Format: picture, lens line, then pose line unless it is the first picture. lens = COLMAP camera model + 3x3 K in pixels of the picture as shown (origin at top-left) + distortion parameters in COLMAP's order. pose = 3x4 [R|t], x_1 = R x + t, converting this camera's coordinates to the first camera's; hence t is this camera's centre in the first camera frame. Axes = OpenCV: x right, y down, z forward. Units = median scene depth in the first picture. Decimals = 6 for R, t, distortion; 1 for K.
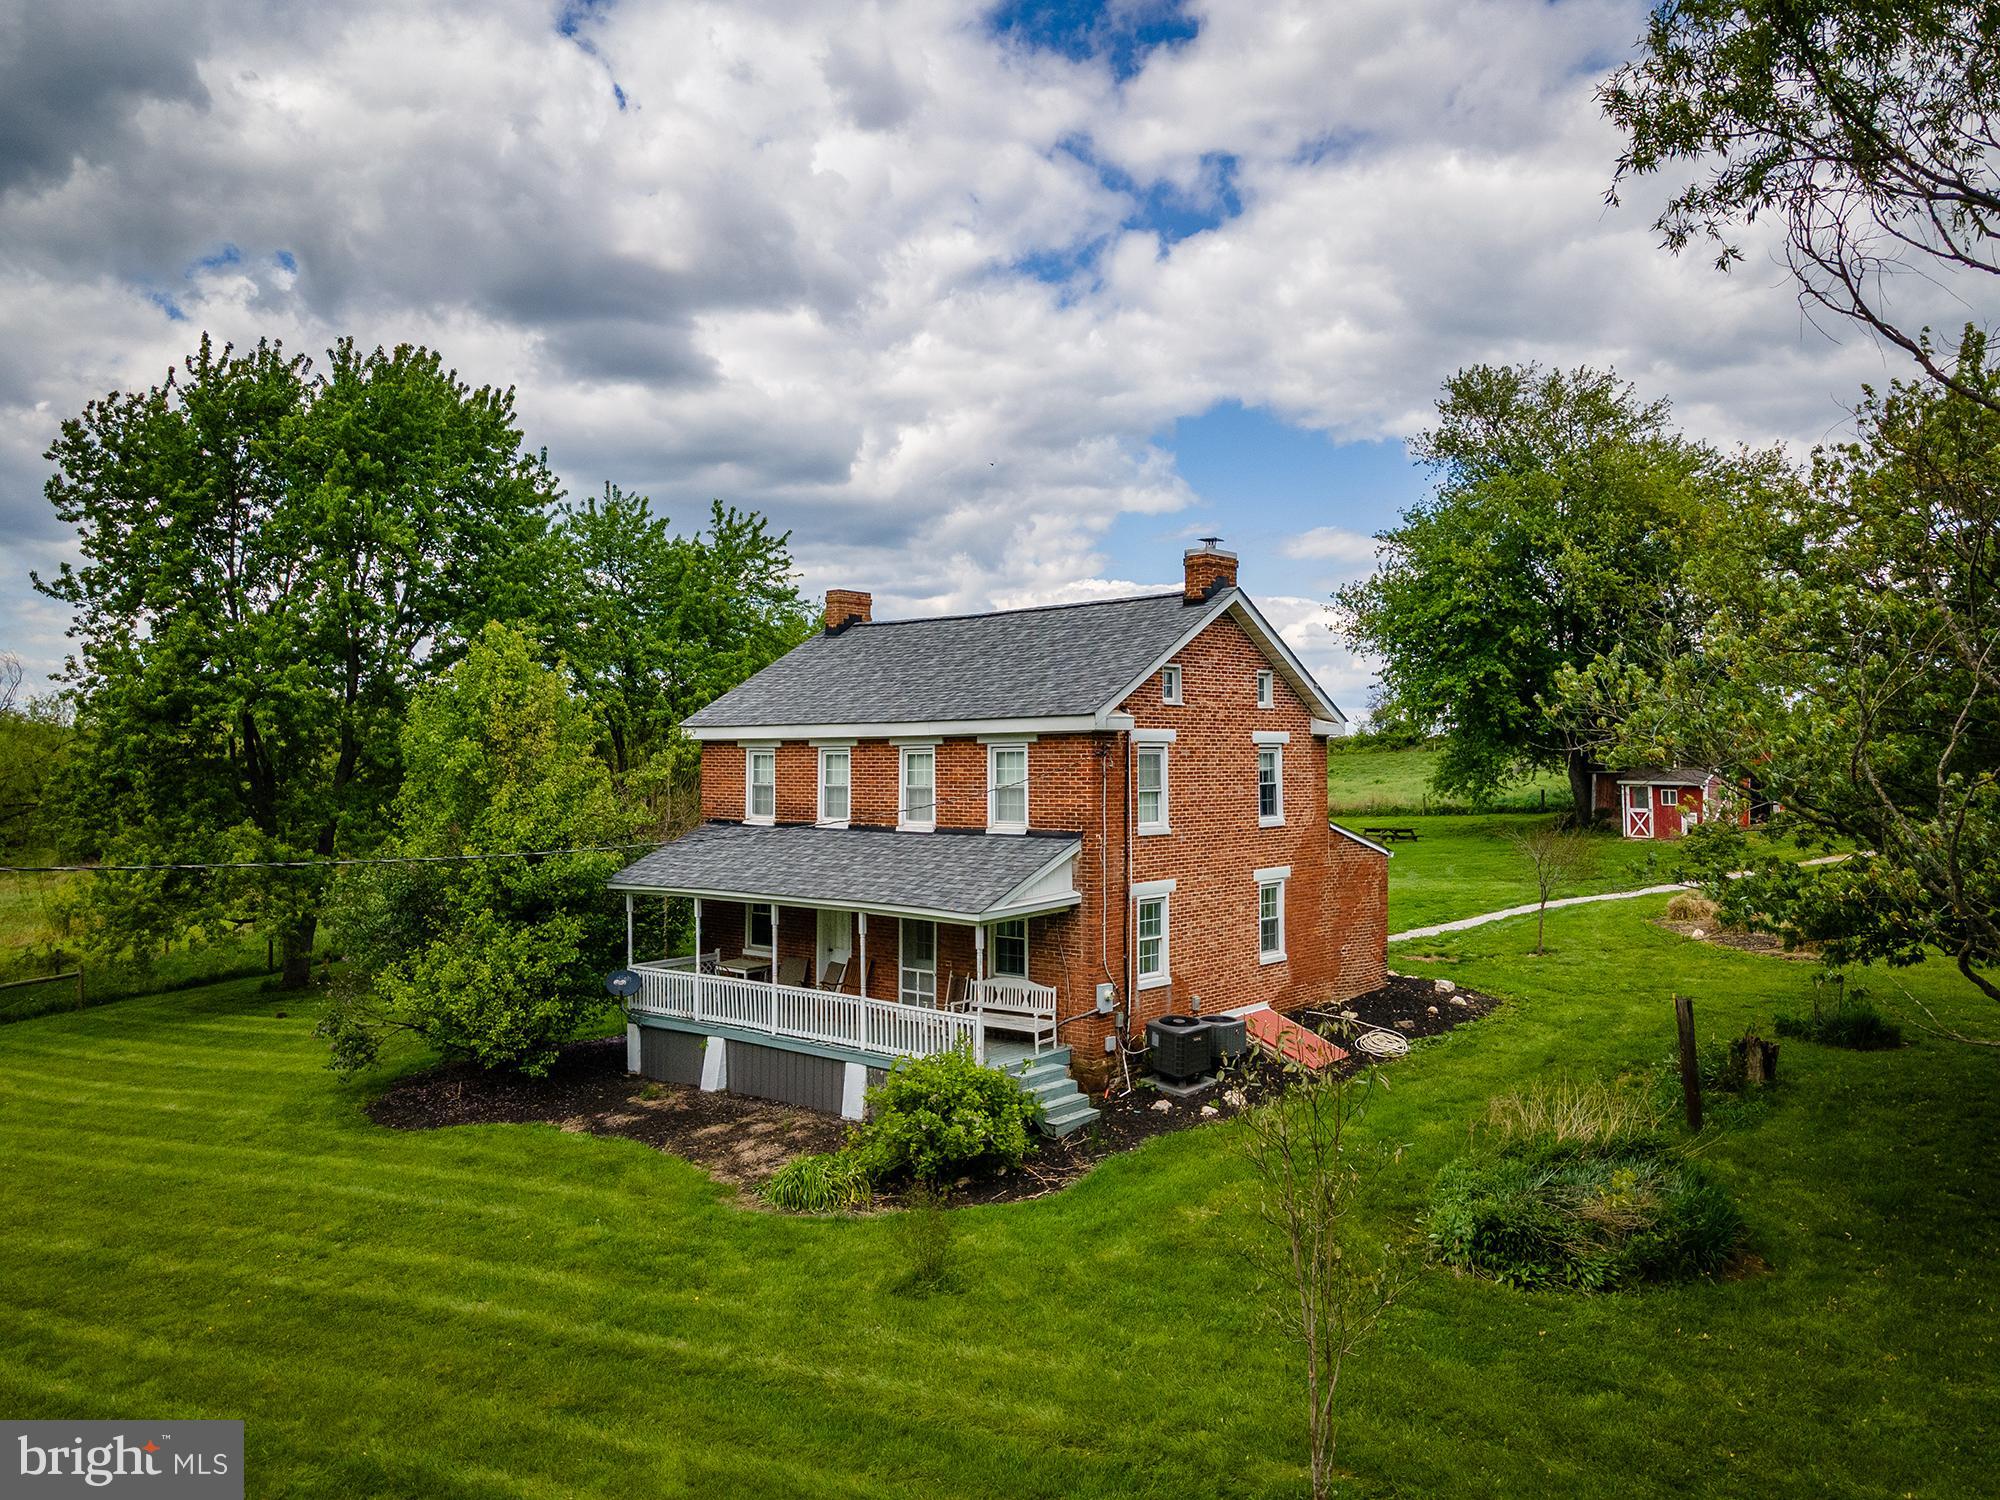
lens RADIAL K [[1475.9, 0, 1058.3], [0, 1475.9, 752.5], [0, 0, 1]] dist [0.039231, 0.001634]
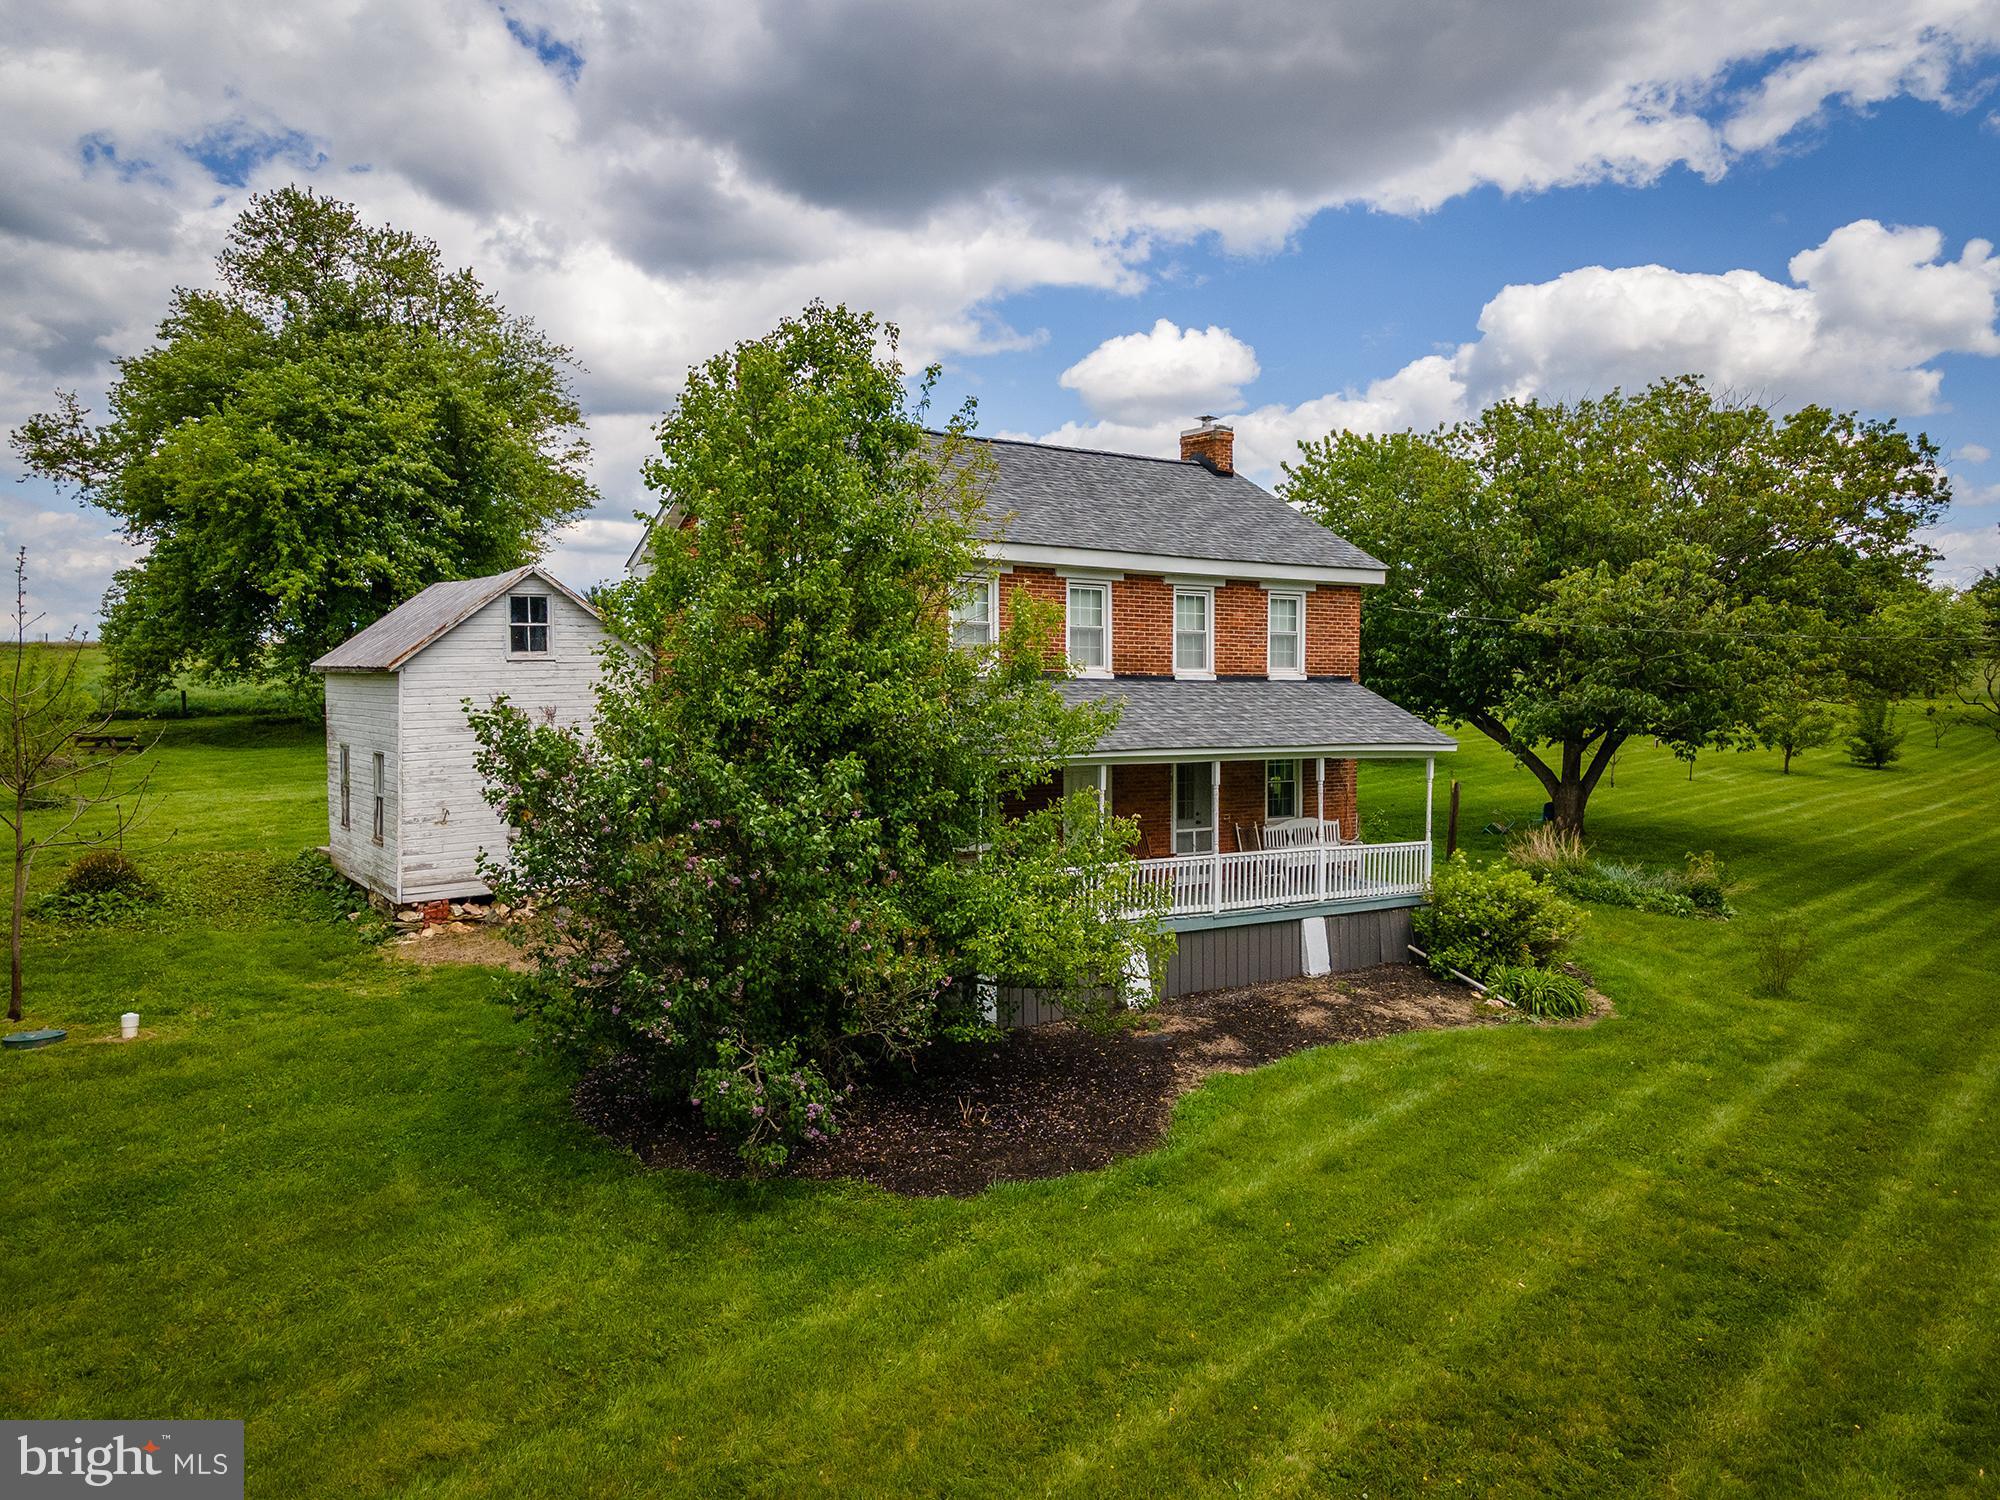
lens RADIAL K [[1435.5, 0, 1012.2], [0, 1435.5, 742.2], [0, 0, 1]] dist [0.037563, 0.008425]
pose [[0.263728, -0.026734, 0.964226, -0.993382], [-0.012128, 0.999445, 0.031028, 0.066153], [-0.964521, -0.019877, 0.263258, 0.875151]]
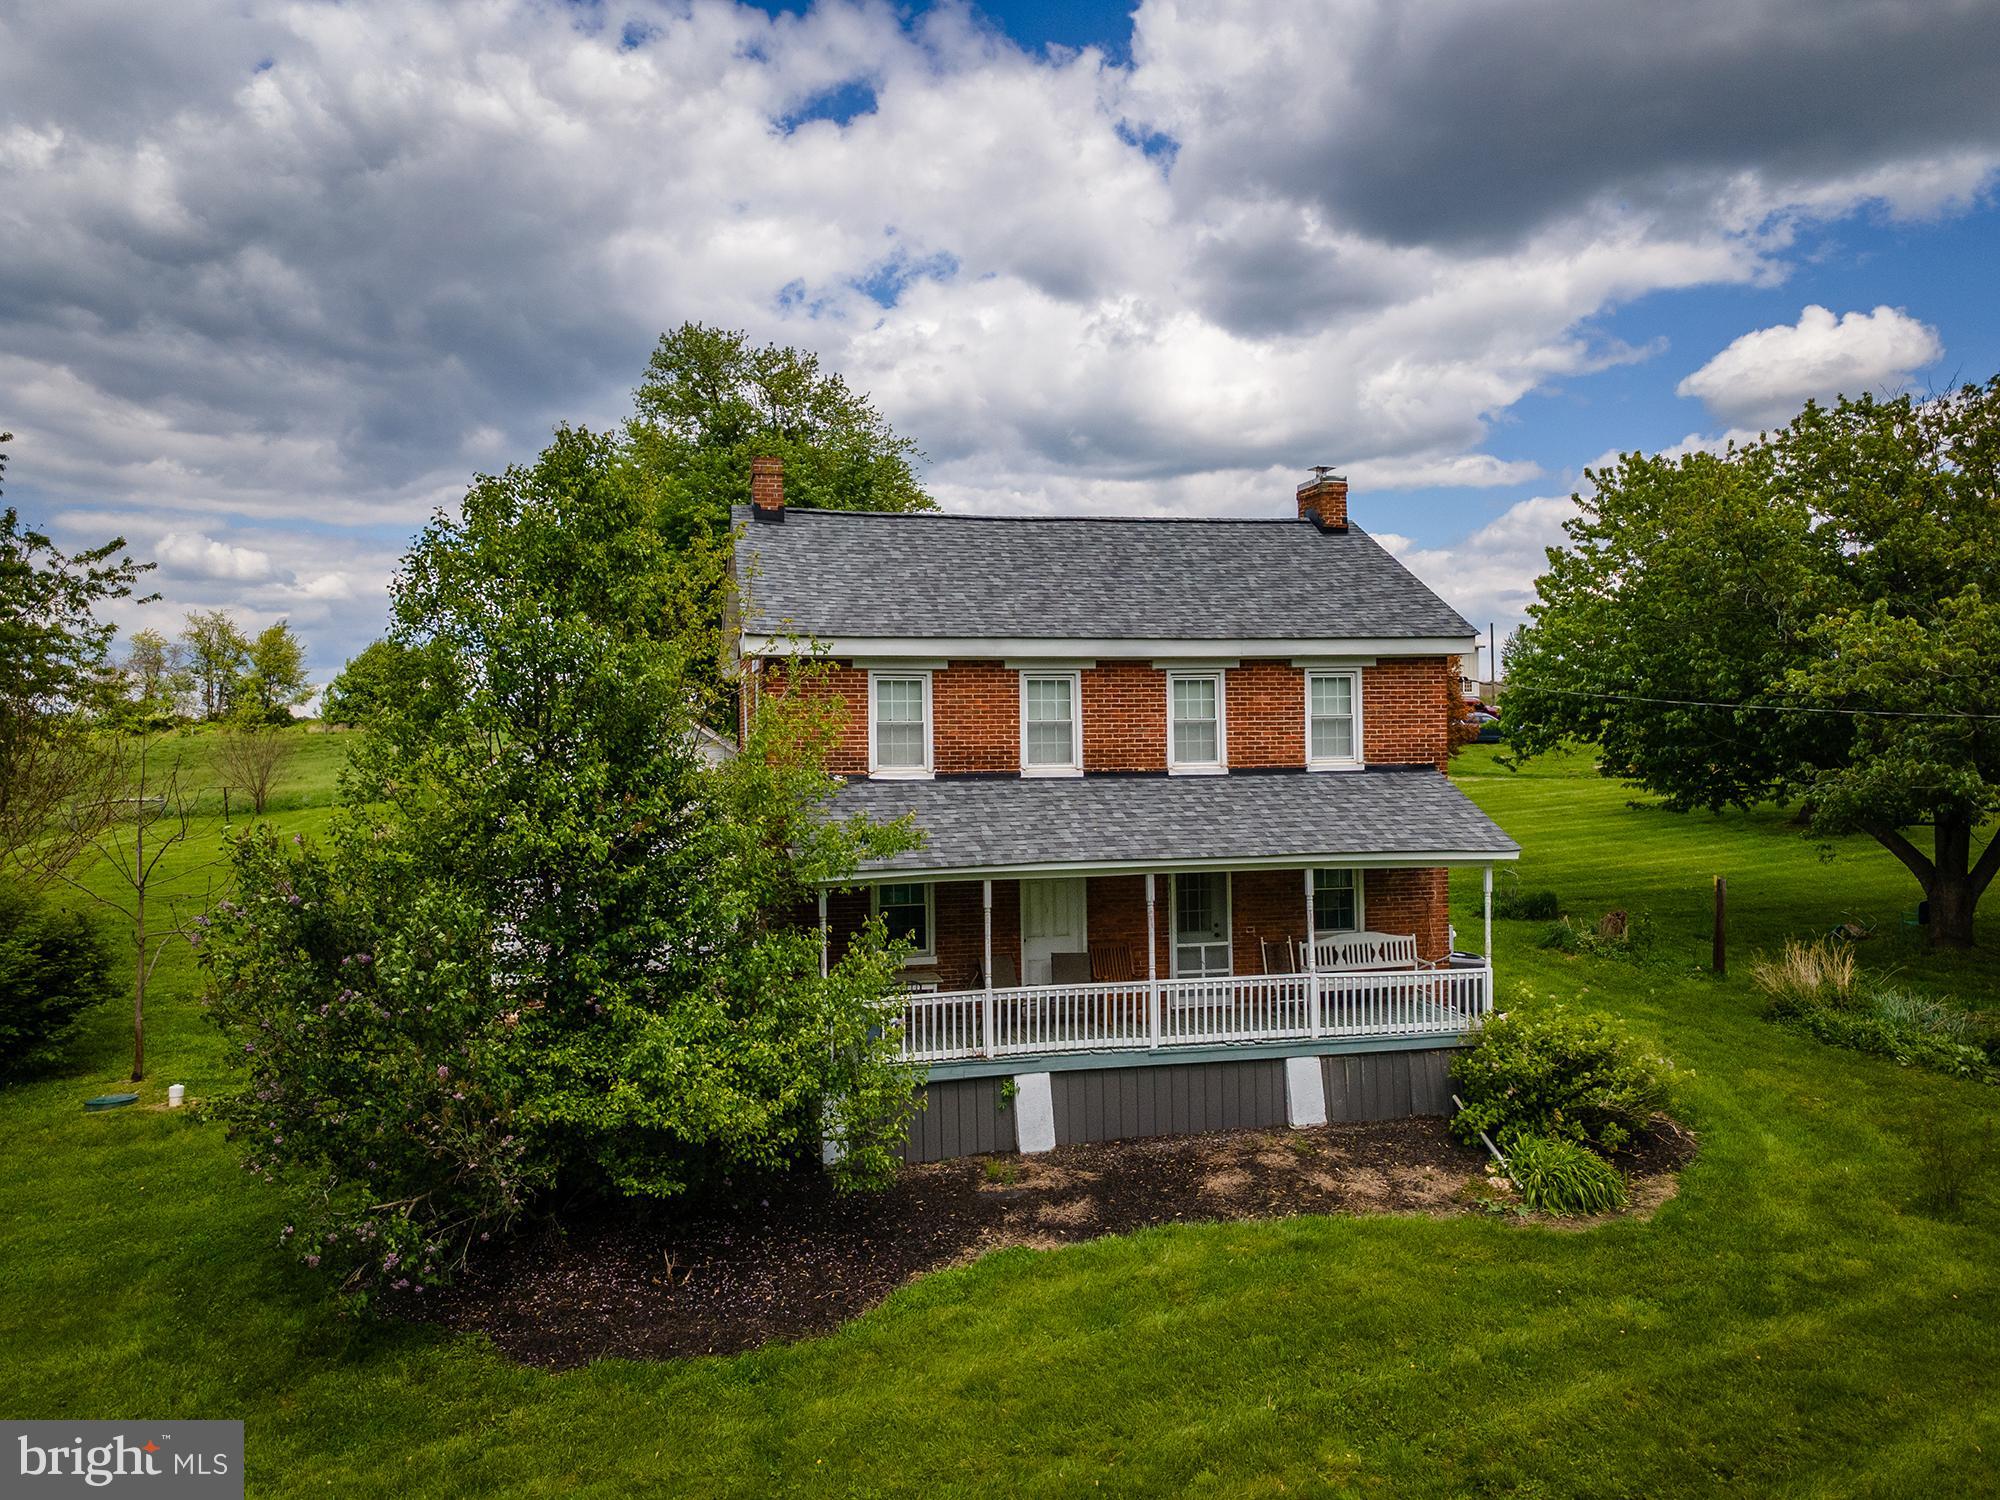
lens RADIAL K [[1435.5, 0, 1012.2], [0, 1435.5, 742.2], [0, 0, 1]] dist [0.037563, 0.008425]
pose [[0.612767, -0.004793, 0.790249, -0.788204], [0.006871, 0.999976, 0.000737, 0.034412], [-0.790234, 0.004978, 0.612786, 0.596191]]
